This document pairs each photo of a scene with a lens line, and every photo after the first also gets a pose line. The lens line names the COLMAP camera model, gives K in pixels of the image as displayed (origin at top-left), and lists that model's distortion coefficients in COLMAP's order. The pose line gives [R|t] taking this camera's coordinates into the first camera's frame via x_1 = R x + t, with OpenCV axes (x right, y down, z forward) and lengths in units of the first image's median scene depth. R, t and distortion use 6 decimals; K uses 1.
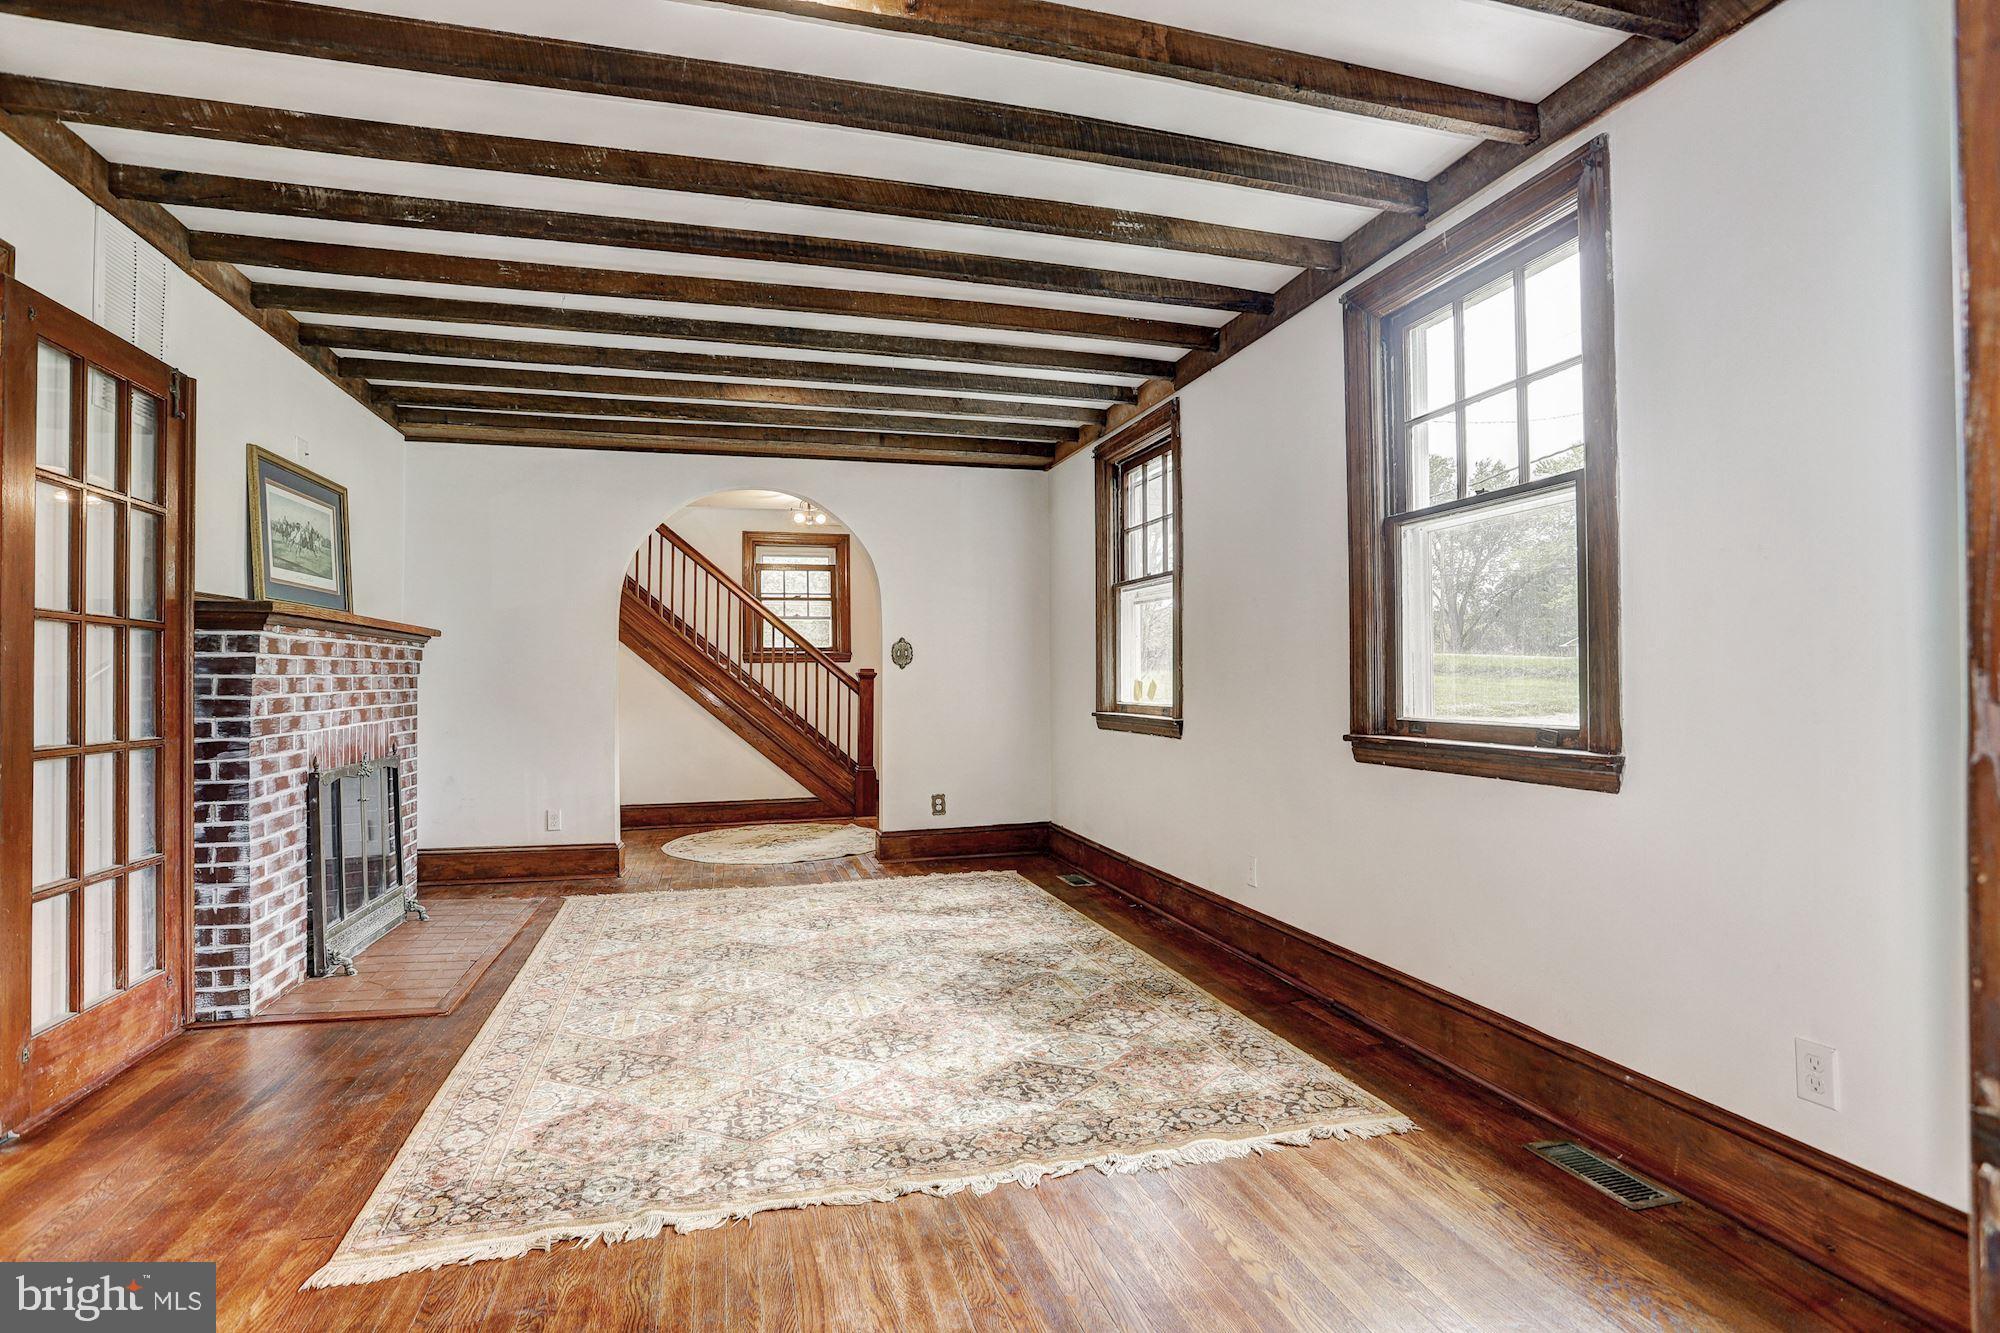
lens RADIAL K [[970.8, 0, 985.3], [0, 970.8, 661.6], [0, 0, 1]] dist [-0.065183, 0.031537]
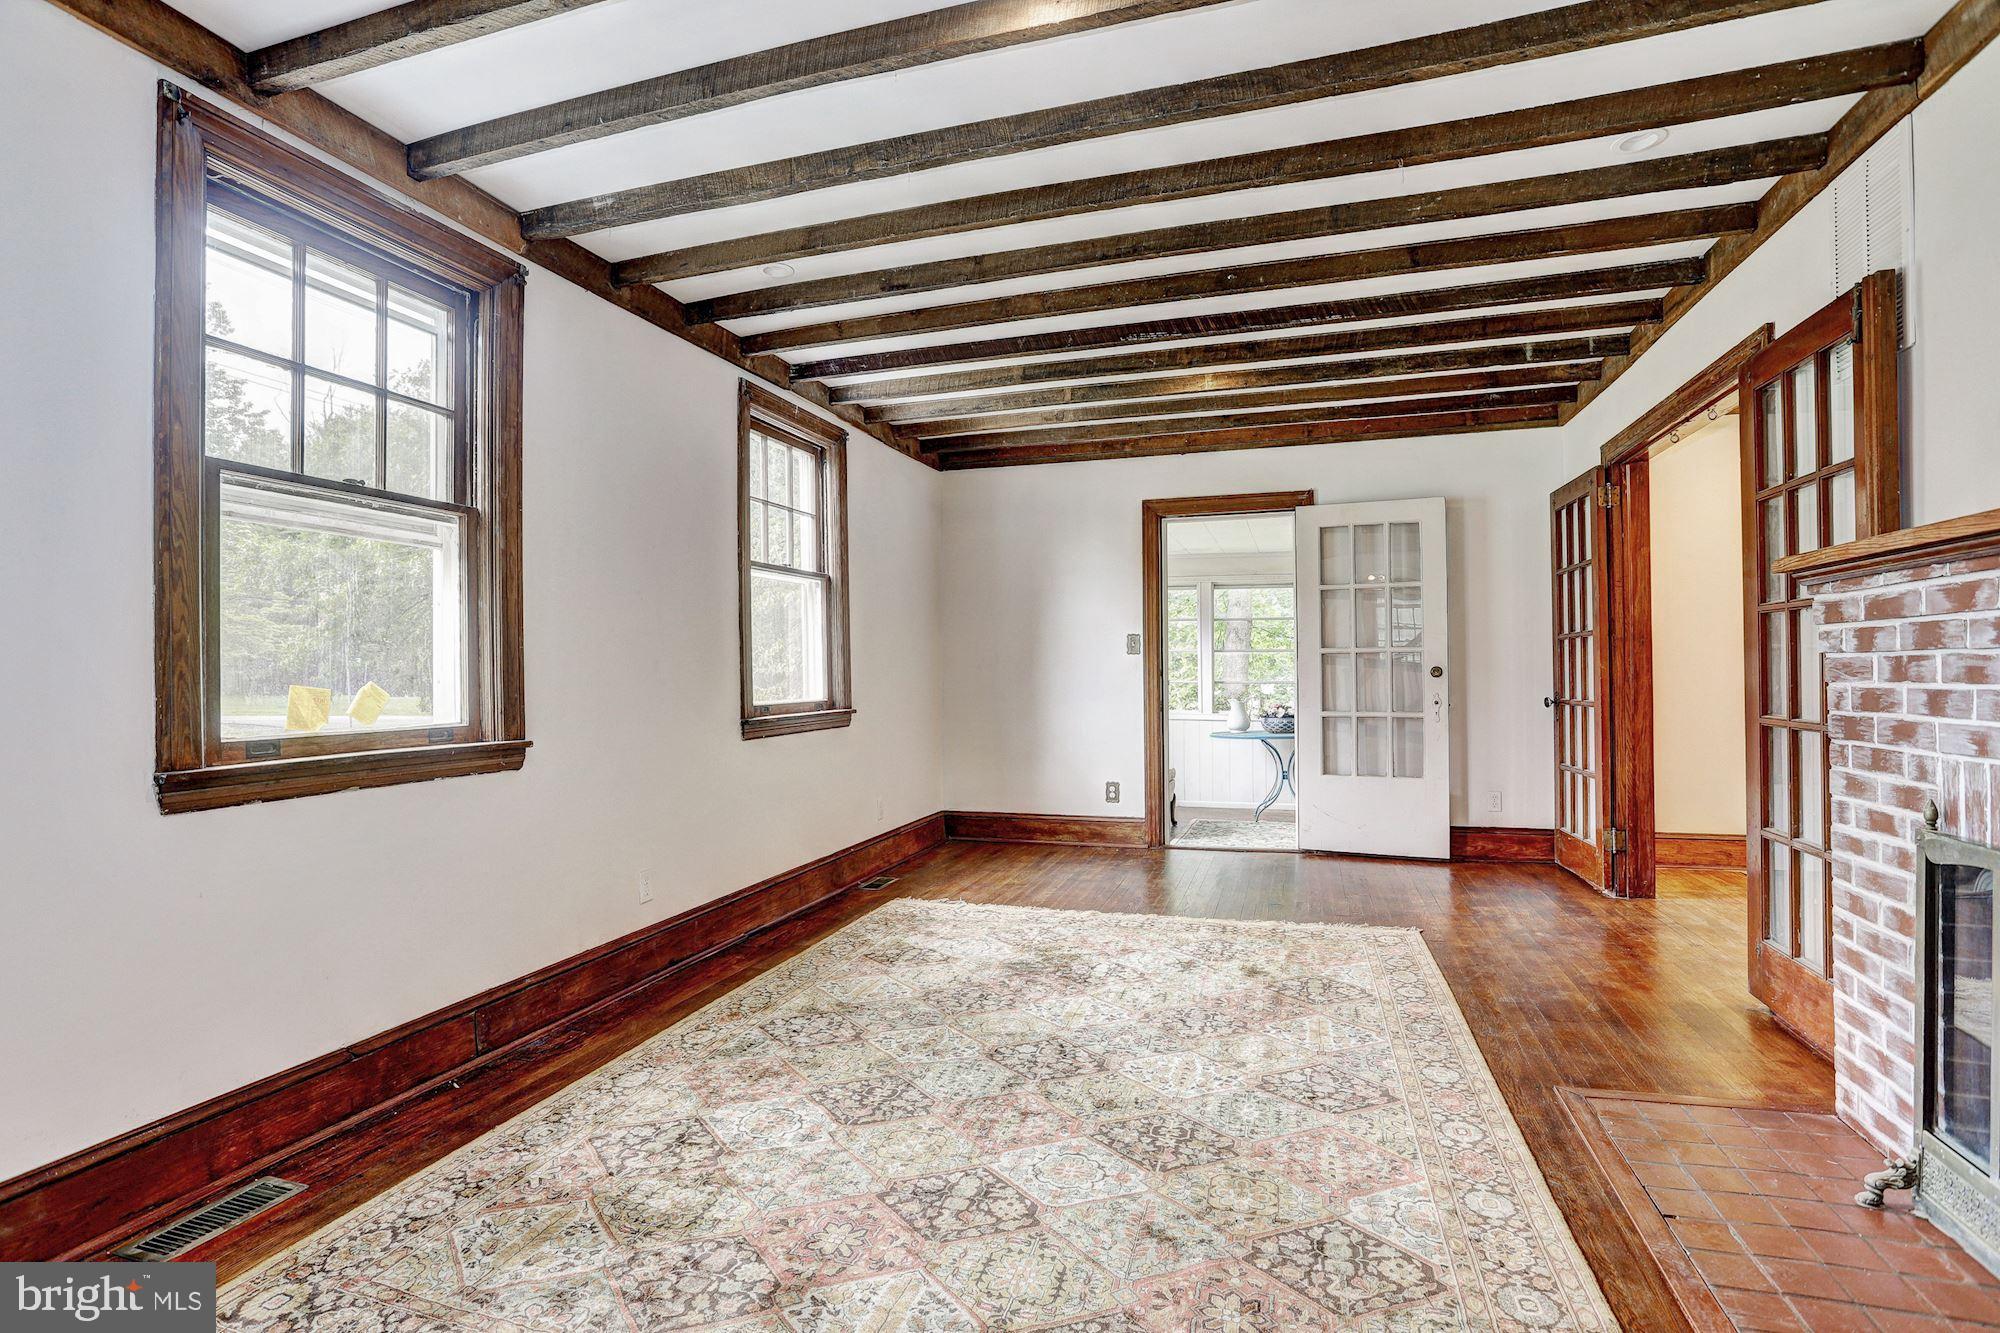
lens RADIAL K [[972.3, 0, 988.2], [0, 972.3, 663.7], [0, 0, 1]] dist [-0.076773, 0.036695]
pose [[-0.836615, 0.017257, 0.547520, -0.592211], [0.005494, 0.999718, -0.023116, 0.033477], [-0.547764, -0.016331, -0.836473, 1.871506]]
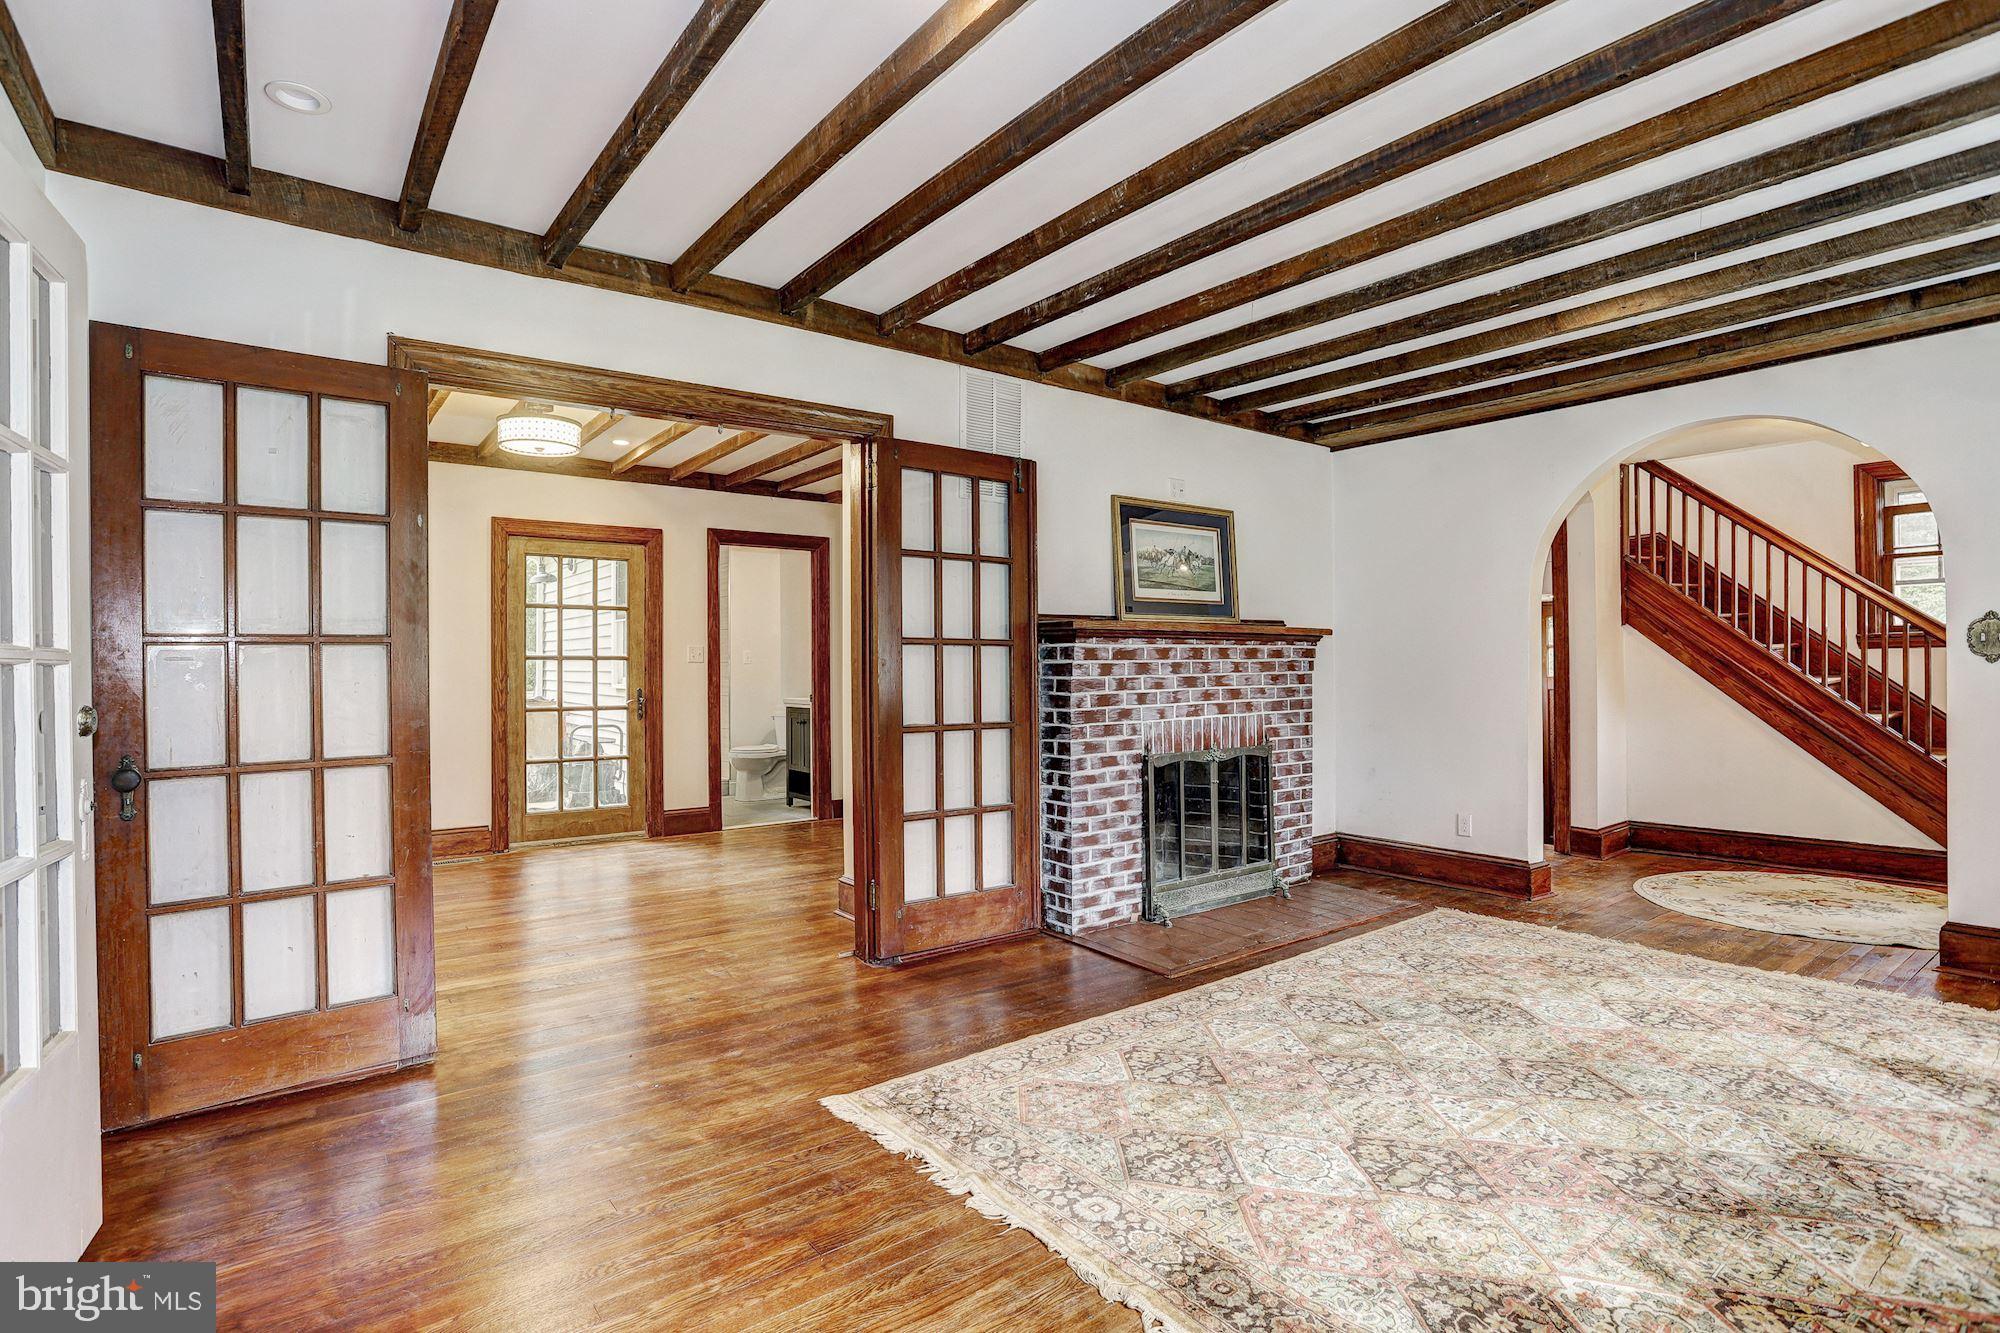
lens RADIAL K [[979.4, 0, 990.6], [0, 979.4, 667.4], [0, 0, 1]] dist [-0.065297, 0.031671]
pose [[0.377586, 0.002999, -0.925970, 0.415111], [0.020394, 0.999725, 0.011554, -0.016088], [0.925750, -0.023246, 0.377421, 0.362124]]
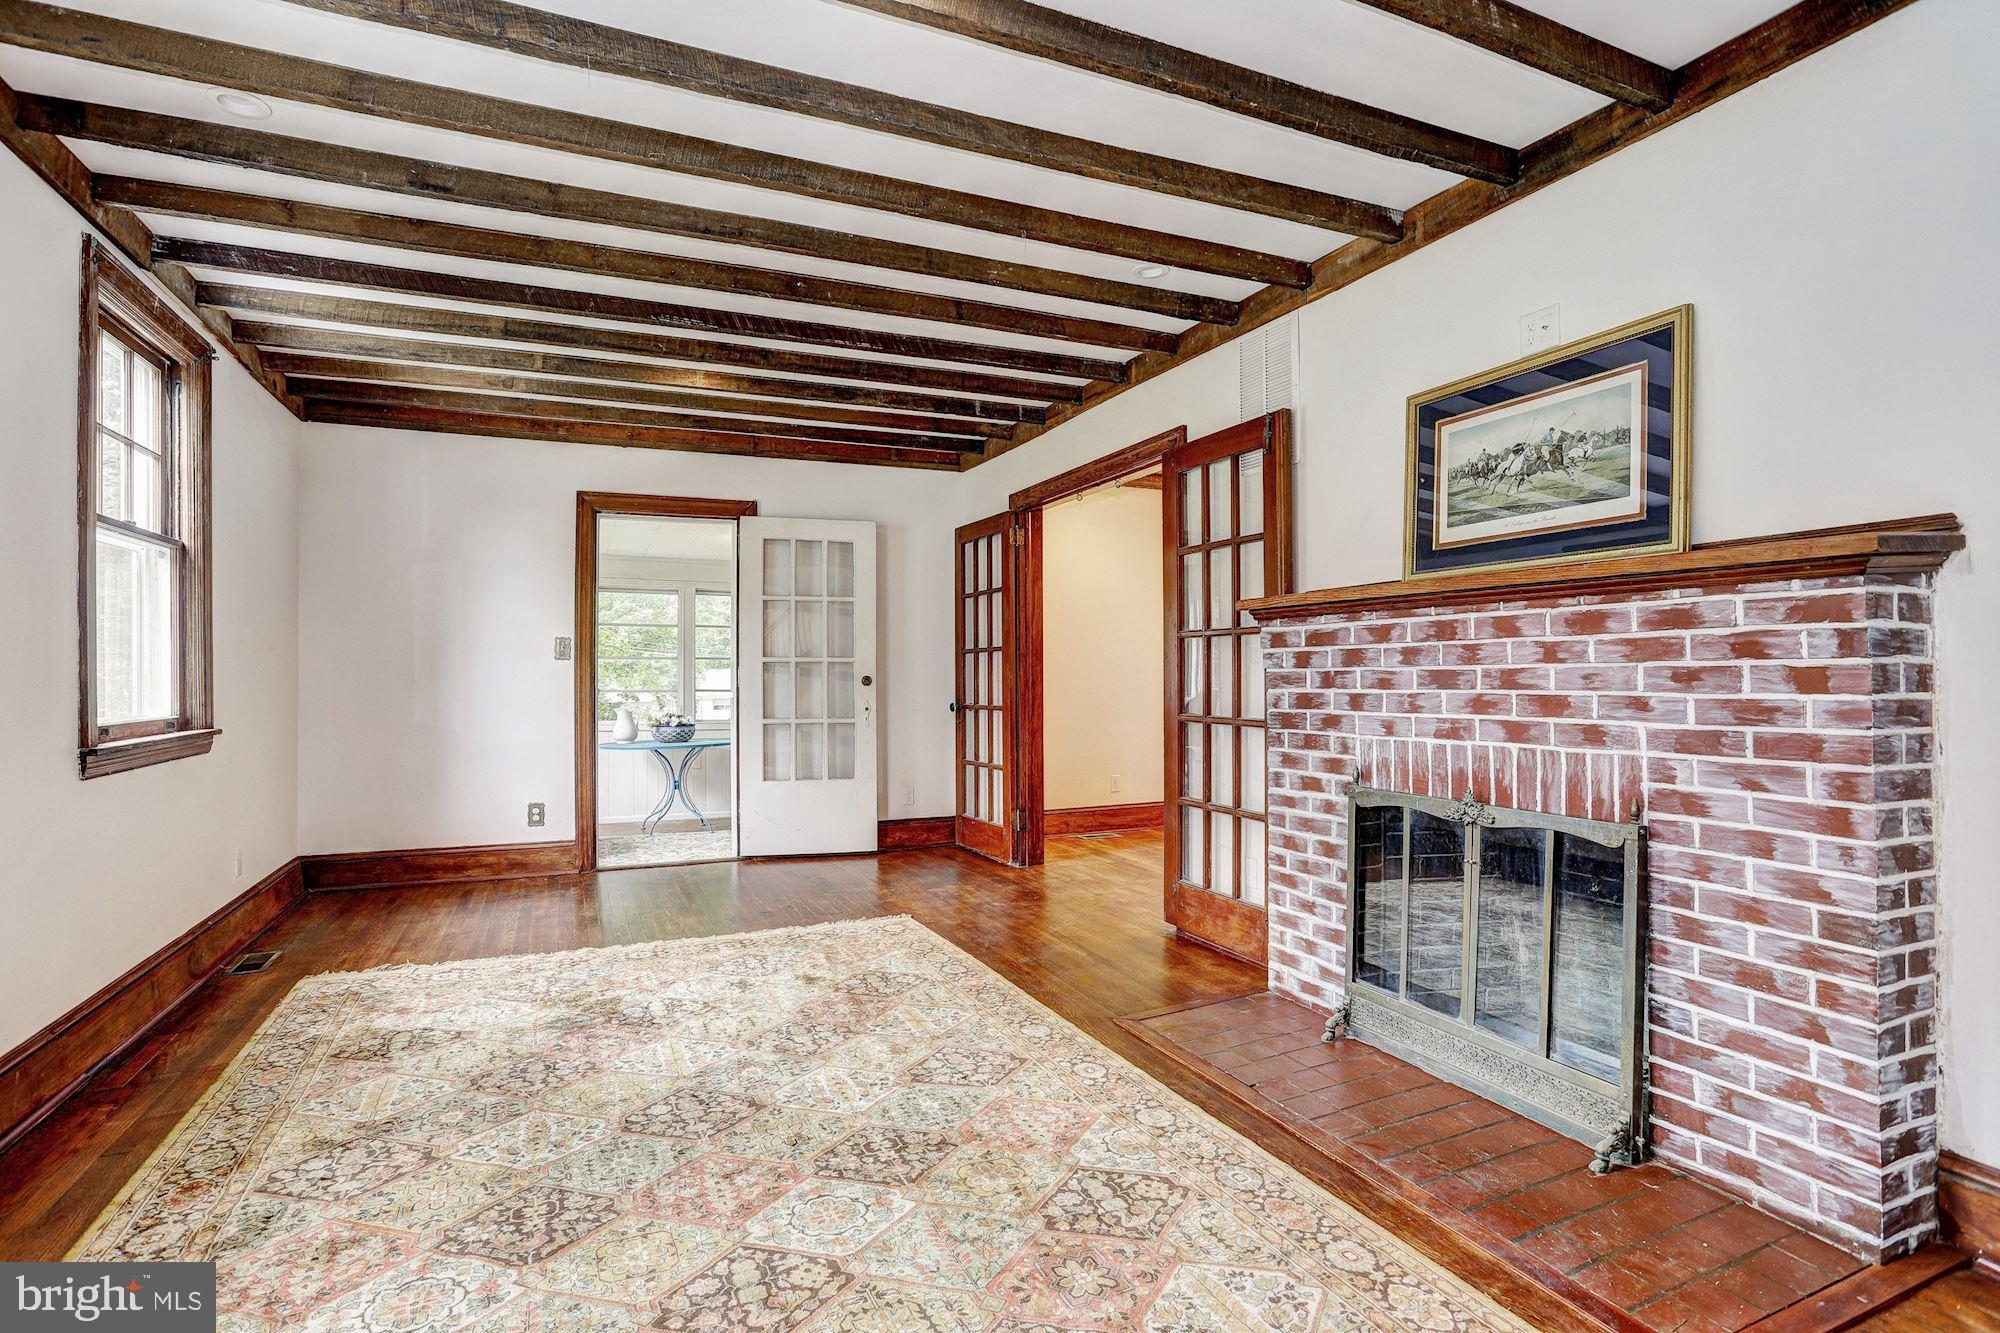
lens RADIAL K [[972.3, 0, 988.2], [0, 972.3, 663.7], [0, 0, 1]] dist [-0.076773, 0.036695]
pose [[-0.988049, 0.006741, -0.153992, -0.283717], [0.010781, 0.999619, -0.025411, 0.030699], [0.153762, -0.026767, -0.987745, 1.912694]]
